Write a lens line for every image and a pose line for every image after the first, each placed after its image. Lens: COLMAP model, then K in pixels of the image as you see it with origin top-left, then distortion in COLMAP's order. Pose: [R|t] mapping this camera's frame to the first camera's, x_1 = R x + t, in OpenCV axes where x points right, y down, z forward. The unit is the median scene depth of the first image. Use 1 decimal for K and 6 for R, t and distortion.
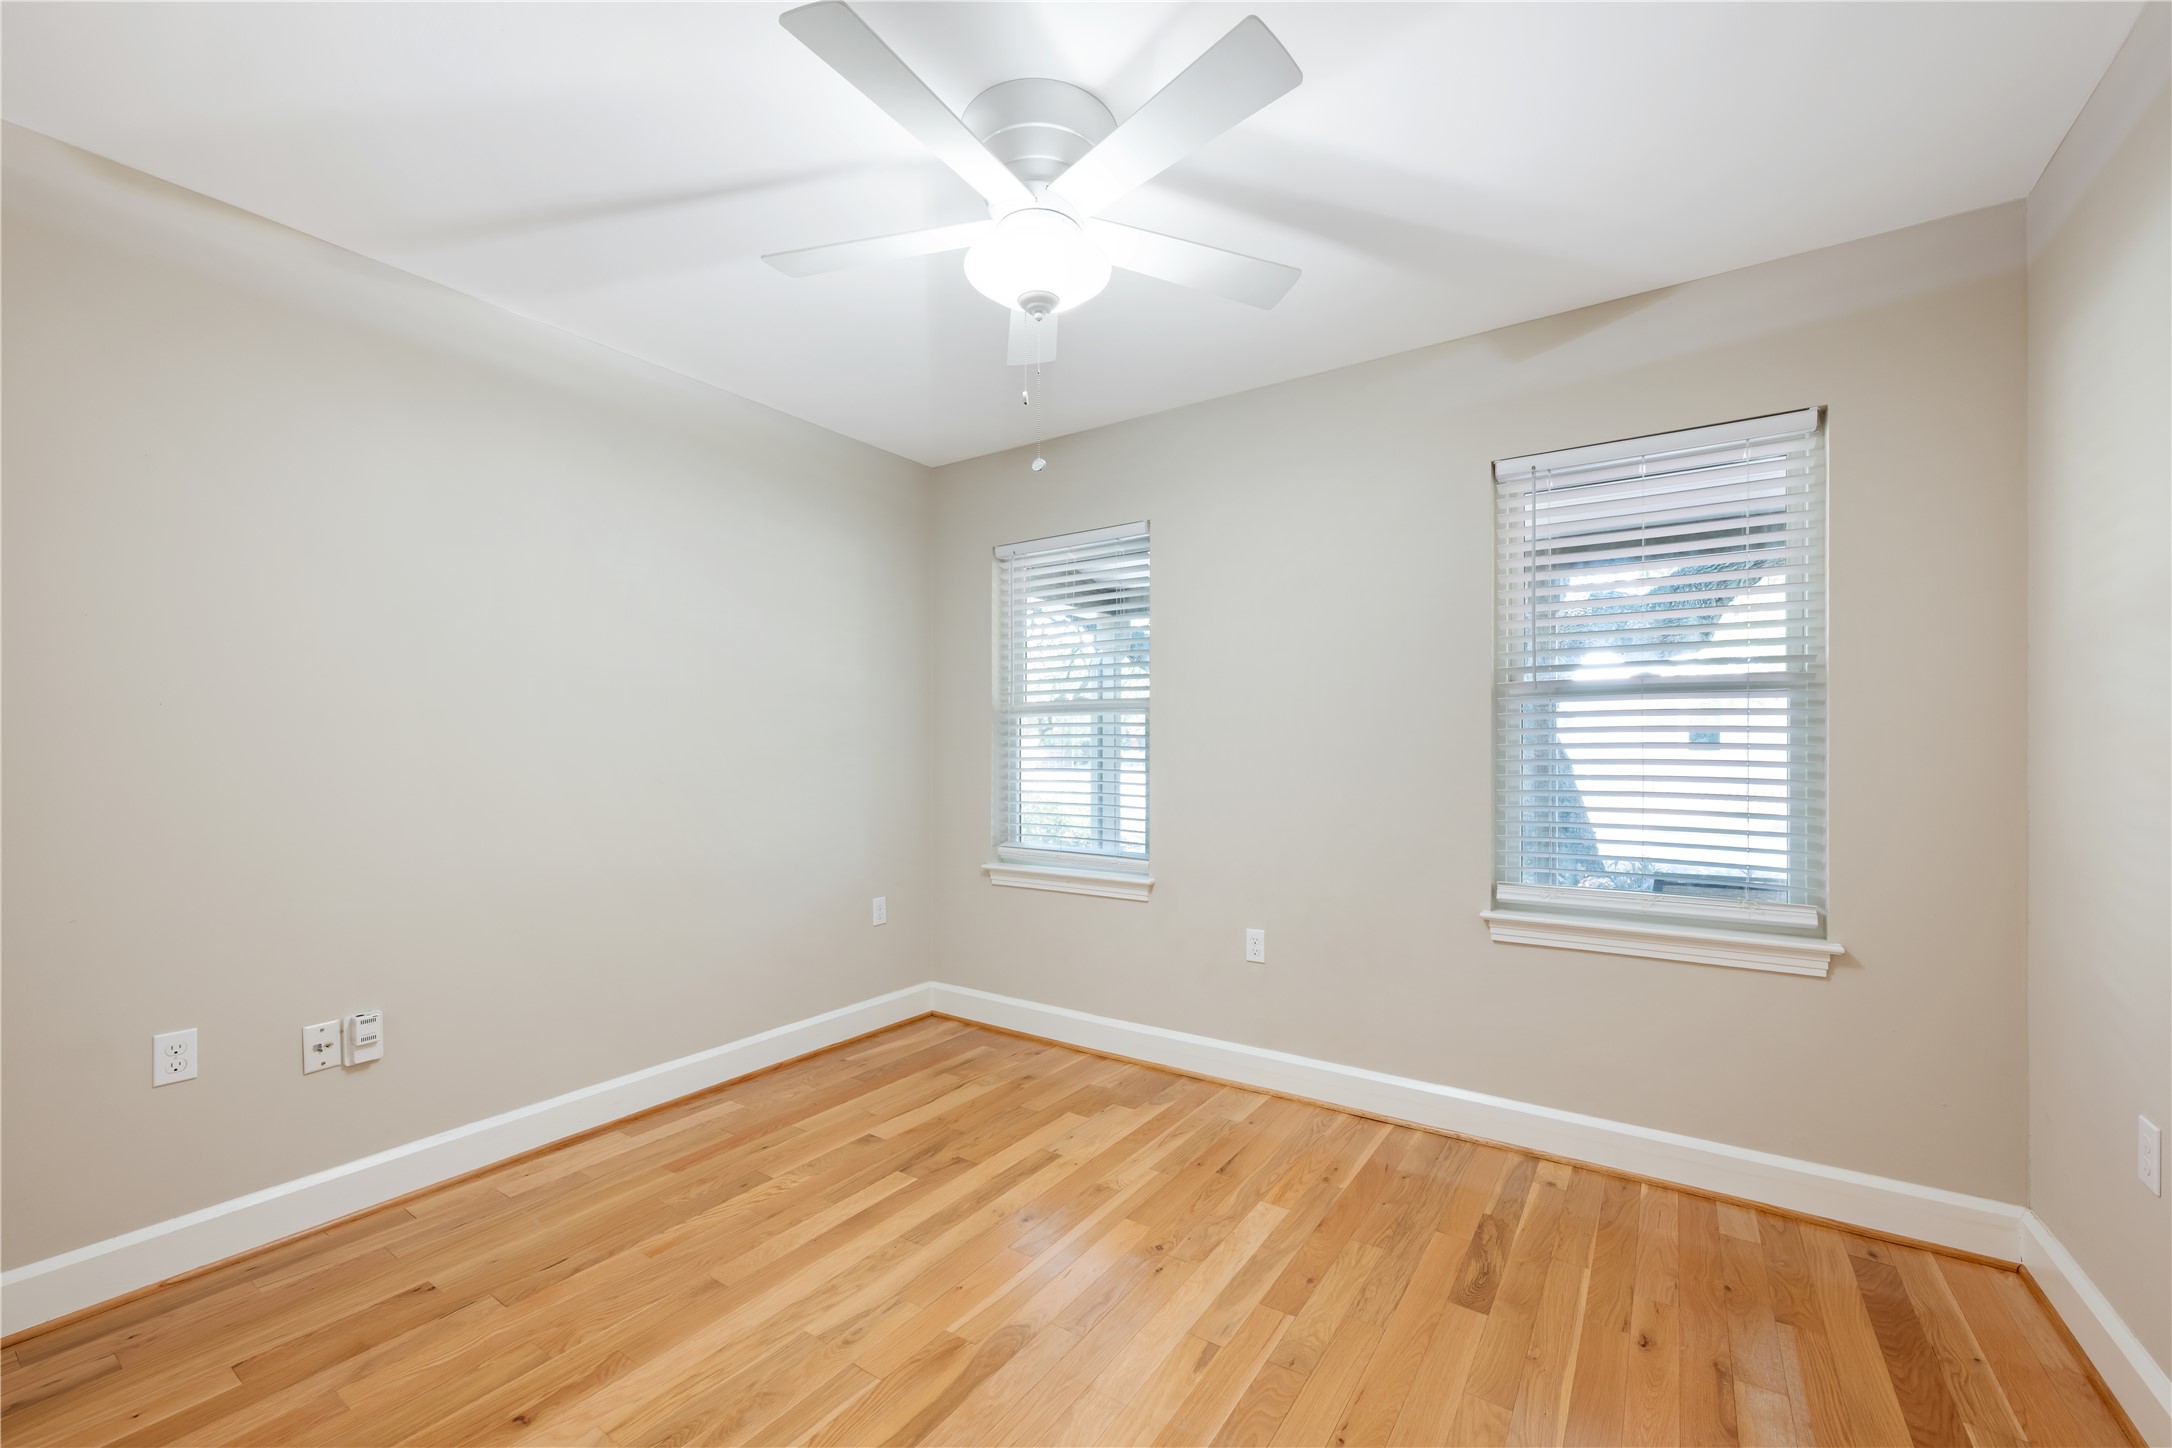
lens RADIAL K [[863.2, 0, 1095.9], [0, 863.2, 747.3], [0, 0, 1]] dist [0.000152, -0.000023]
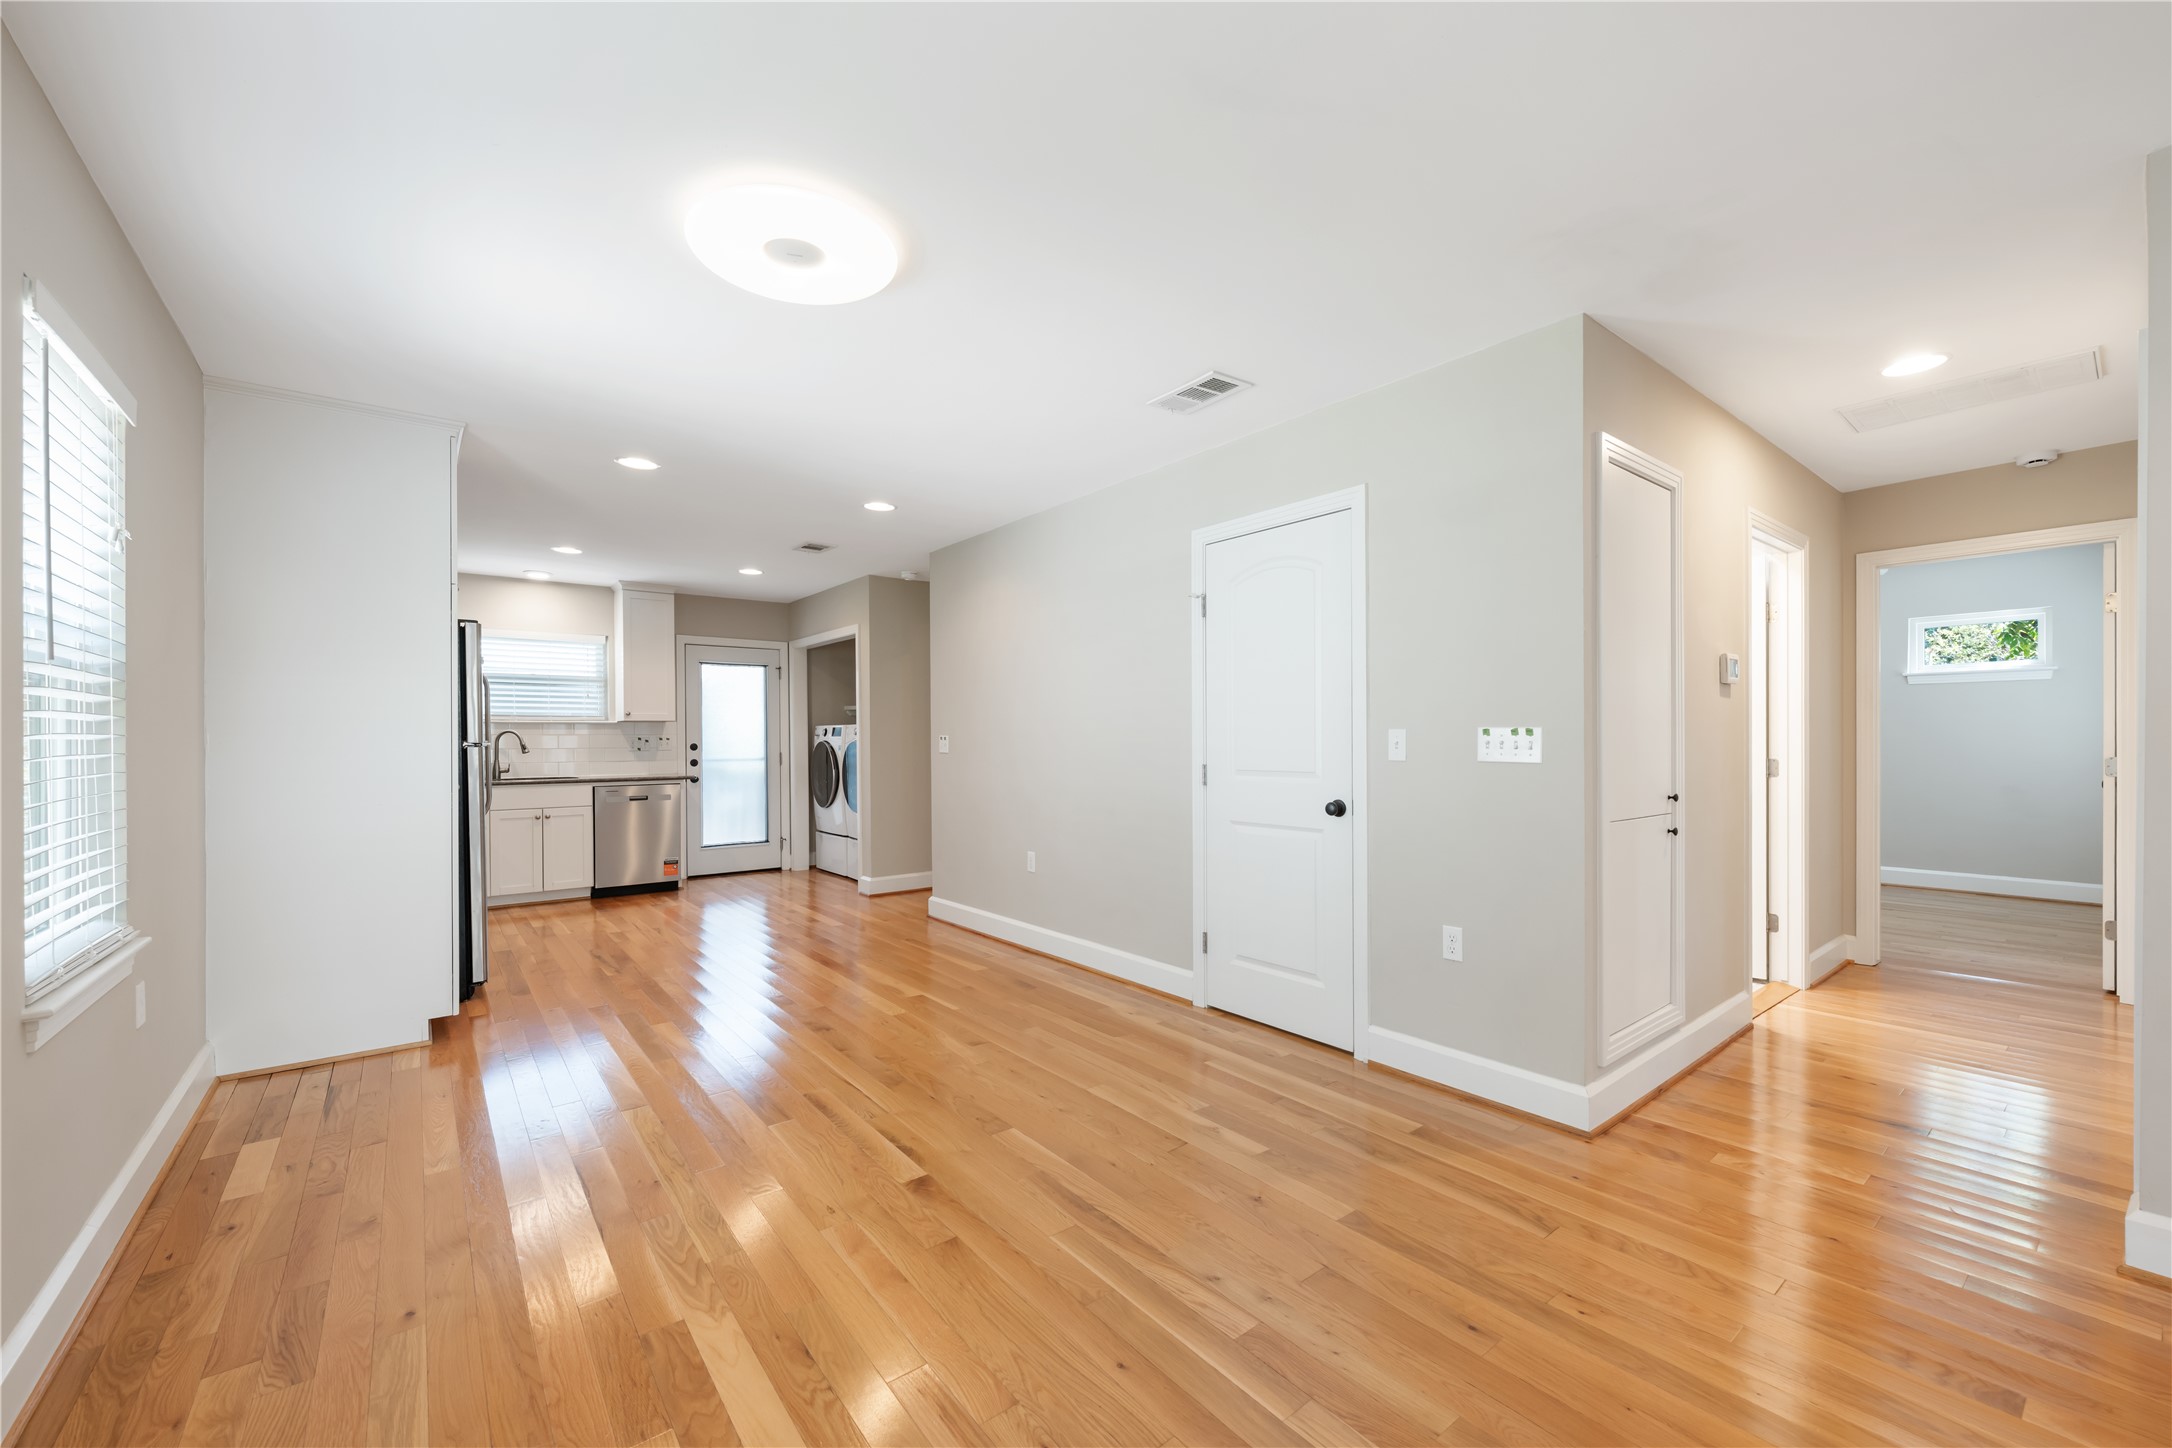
lens RADIAL K [[863.2, 0, 1095.9], [0, 863.2, 747.3], [0, 0, 1]] dist [0.000152, -0.000023]
pose [[-0.309011, 0.006439, -0.951037, 0.699578], [0.001012, 0.999979, 0.006441, 0.001954], [0.951058, 0.001028, -0.309011, 1.057075]]
